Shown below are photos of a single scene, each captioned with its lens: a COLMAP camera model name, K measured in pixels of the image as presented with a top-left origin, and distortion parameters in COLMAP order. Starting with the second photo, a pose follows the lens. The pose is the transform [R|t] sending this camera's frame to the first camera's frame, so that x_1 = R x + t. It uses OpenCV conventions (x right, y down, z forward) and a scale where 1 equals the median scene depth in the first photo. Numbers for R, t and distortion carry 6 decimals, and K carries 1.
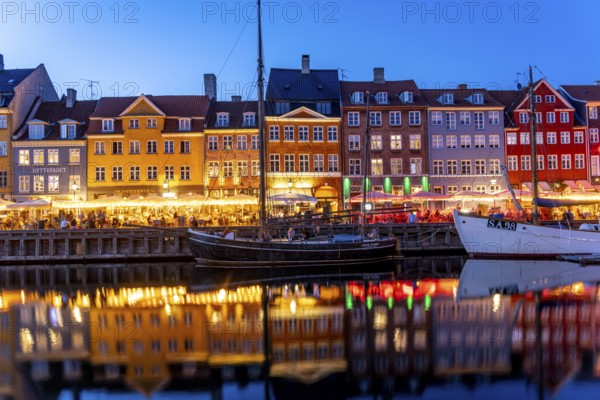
lens RADIAL K [[413.5, 0, 288.3], [0, 413.5, 212.0], [0, 0, 1]] dist [-0.018505, 0.000853]
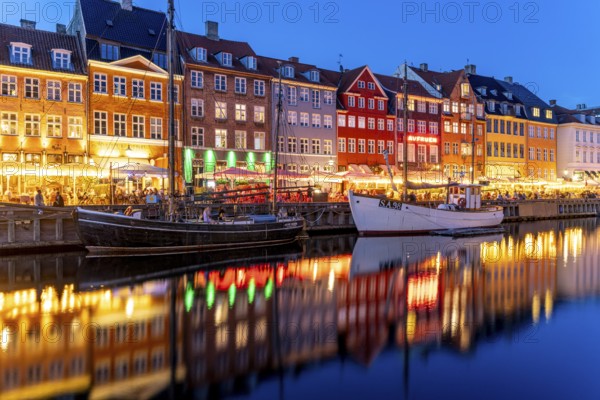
lens RADIAL K [[543.2, 0, 294.2], [0, 543.2, 196.9], [0, 0, 1]] dist [0.009957, 0.021983]
pose [[0.816160, 0.013945, 0.577658, -0.319238], [-0.020569, 0.999776, 0.004926, 0.004952], [-0.577460, -0.015903, 0.816264, -0.025498]]
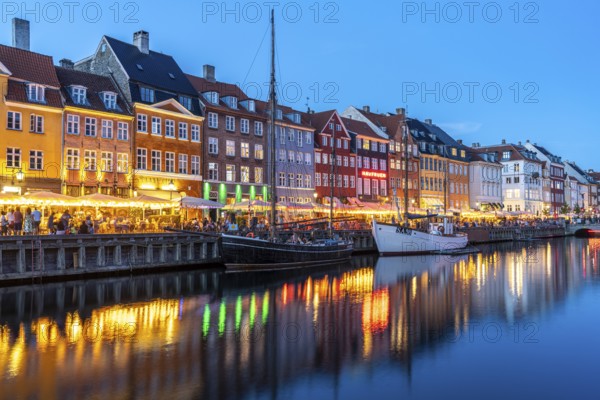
lens RADIAL K [[608.3, 0, 299.2], [0, 608.3, 195.8], [0, 0, 1]] dist [0.044518, 0.000000]
pose [[0.636718, 0.050921, 0.769413, -0.780779], [-0.018572, 0.998540, -0.050716, 0.013280], [-0.770873, 0.018002, 0.636735, -0.034611]]
